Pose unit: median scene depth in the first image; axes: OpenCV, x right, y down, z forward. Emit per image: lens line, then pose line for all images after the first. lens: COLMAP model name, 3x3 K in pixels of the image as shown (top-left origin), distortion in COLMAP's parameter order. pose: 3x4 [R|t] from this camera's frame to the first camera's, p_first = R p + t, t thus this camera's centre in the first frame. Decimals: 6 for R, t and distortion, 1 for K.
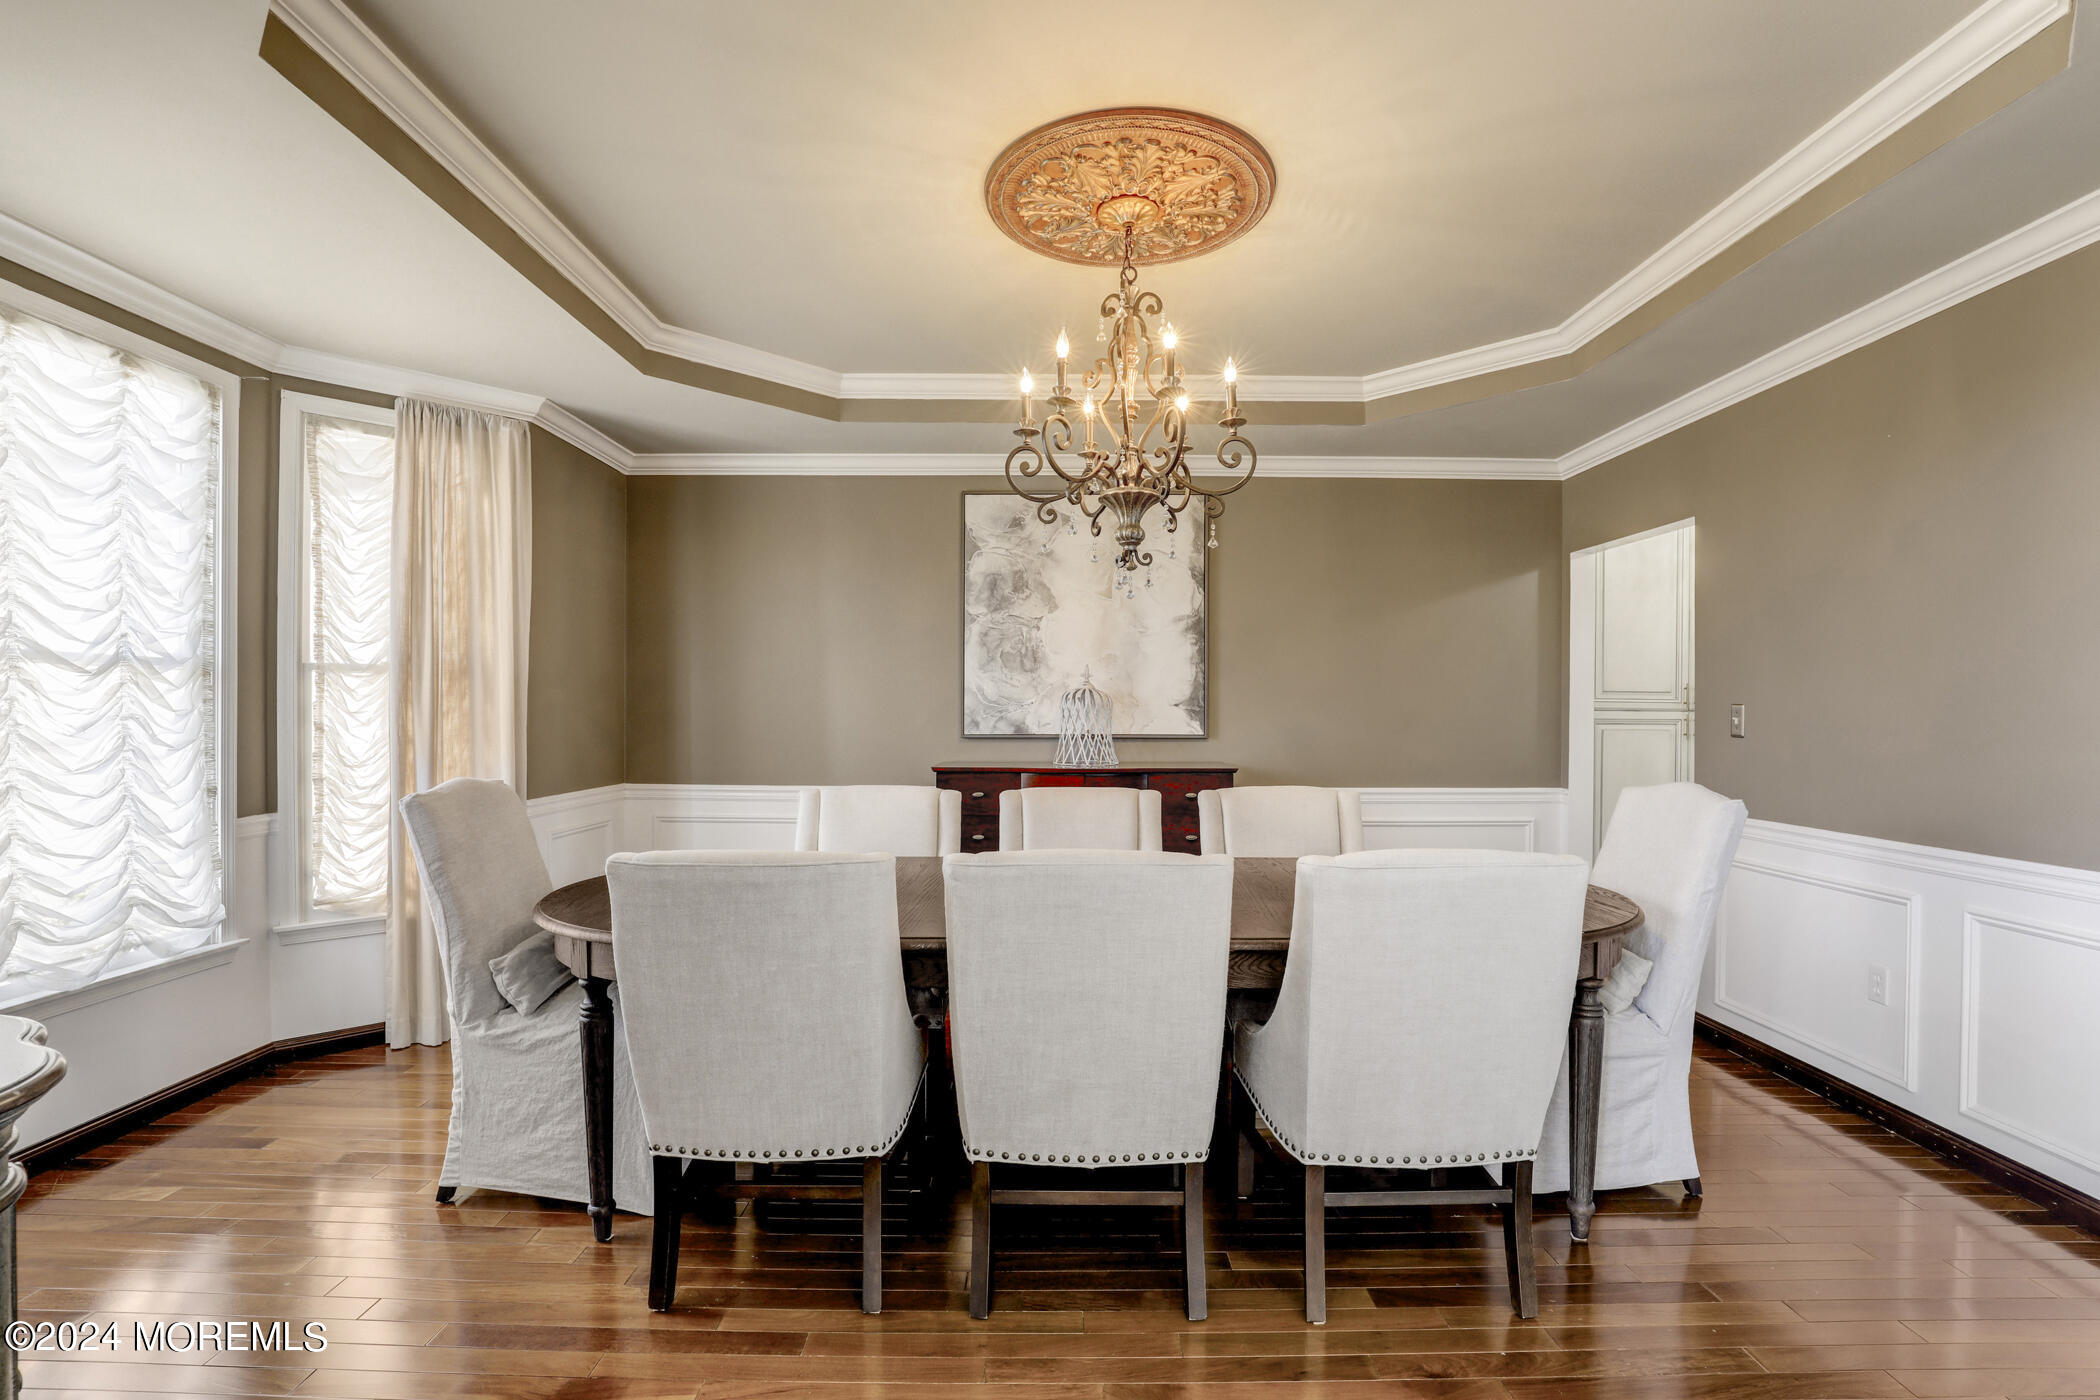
lens RADIAL K [[966.0, 0, 1037.2], [0, 966.0, 707.3], [0, 0, 1]] dist [-0.017574, 0.001797]
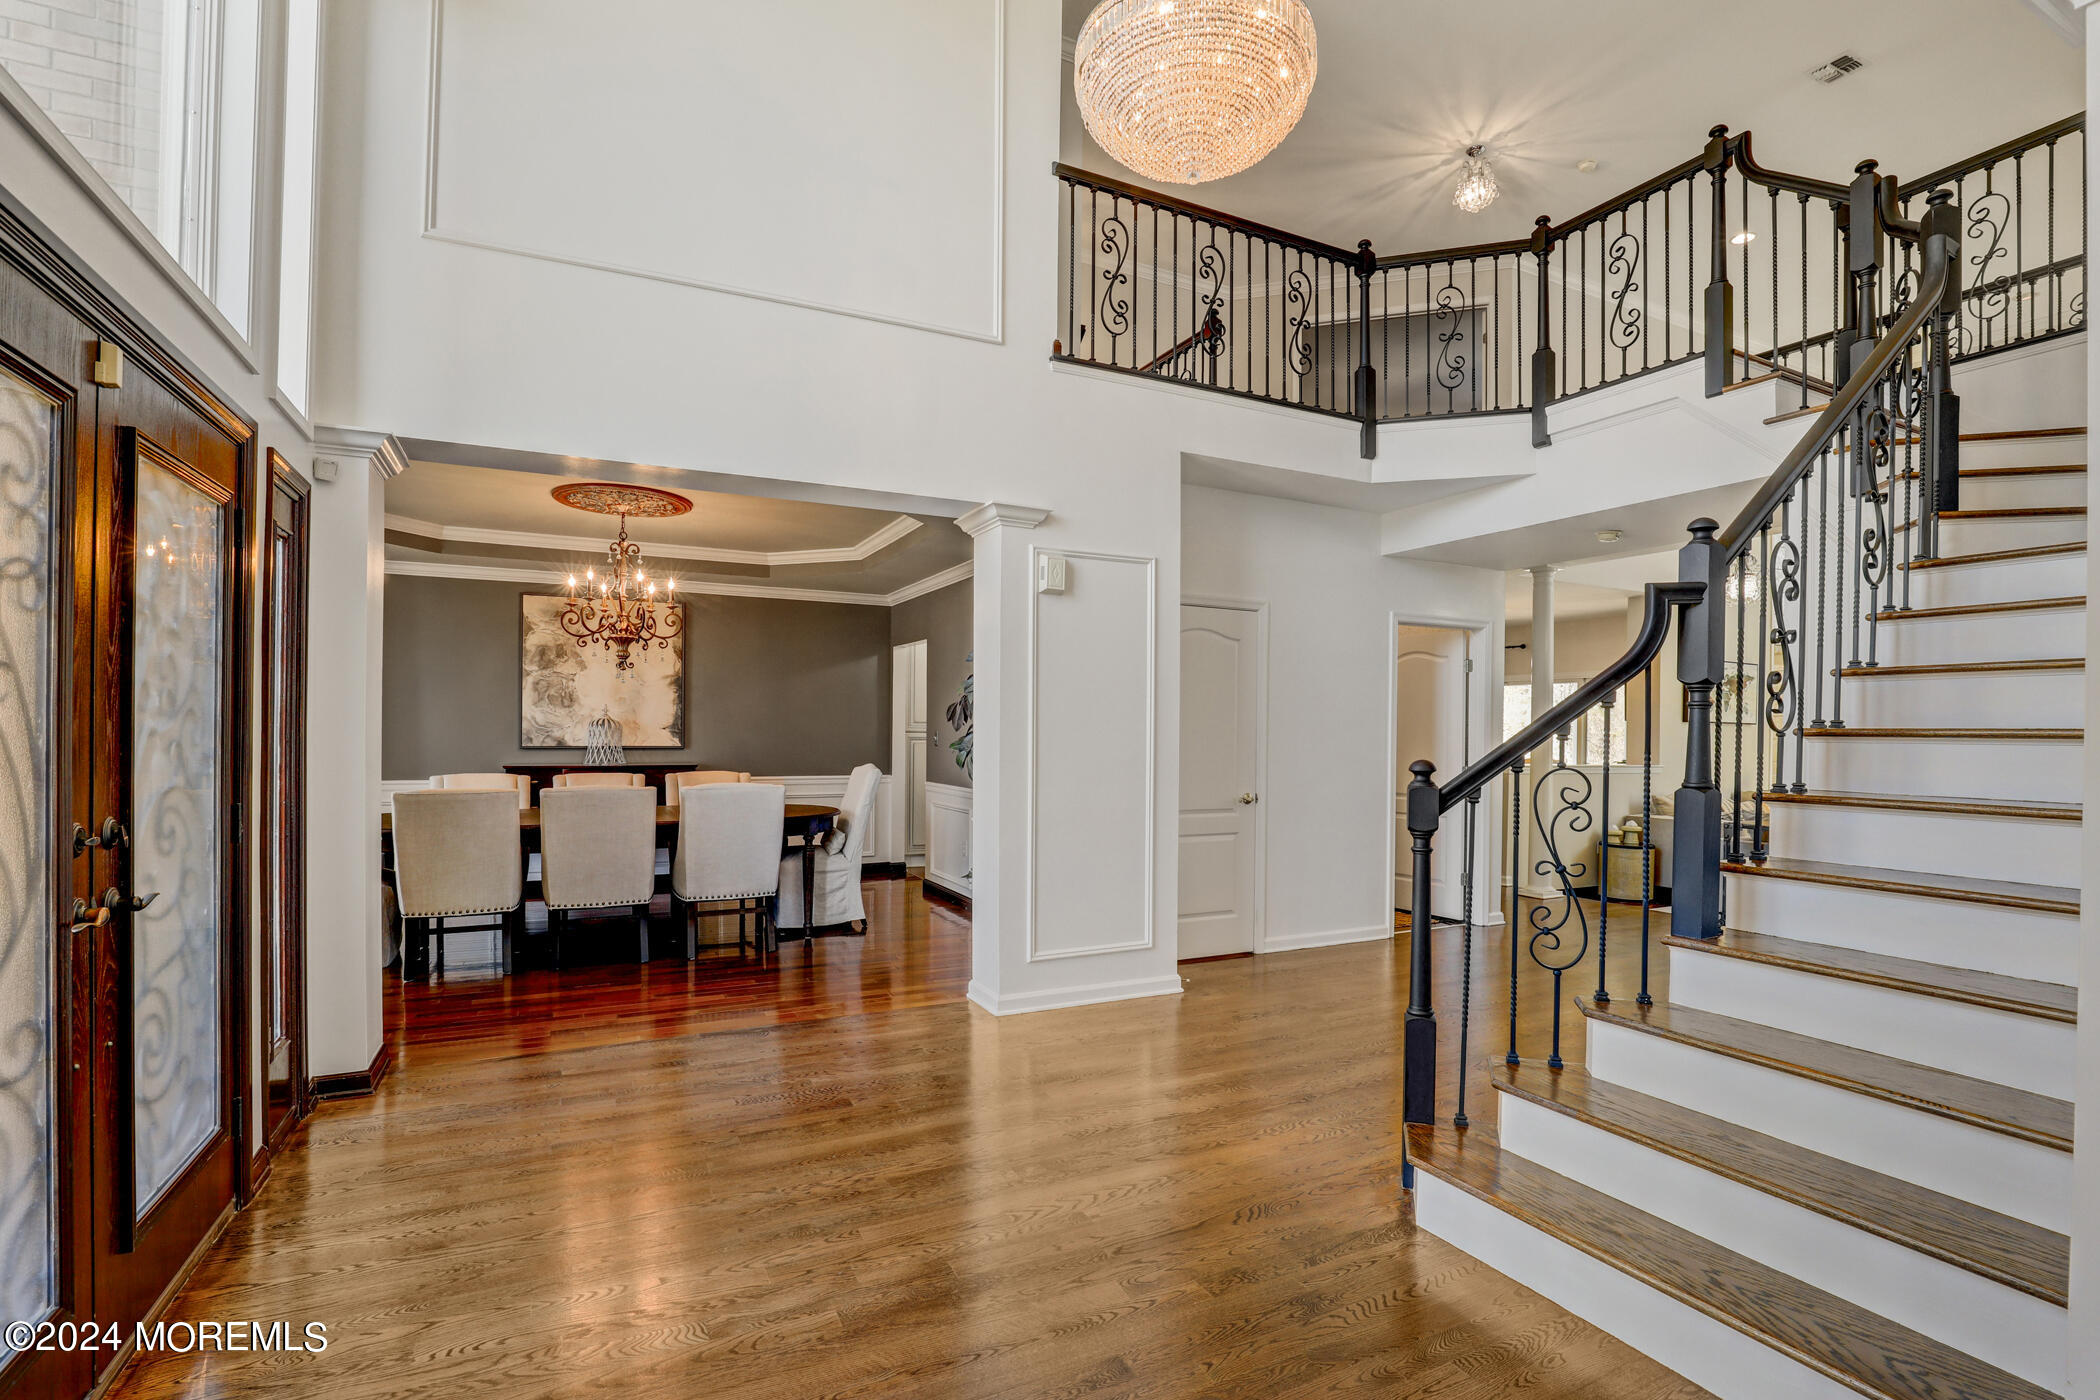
lens RADIAL K [[966.0, 0, 1041.8], [0, 966.0, 735.7], [0, 0, 1]] dist [-0.017574, 0.001797]
pose [[0.893945, 0.000232, 0.448177, -0.019924], [-0.006059, 0.999915, 0.011567, -0.012884], [-0.448136, -0.013056, 0.893870, -0.798061]]
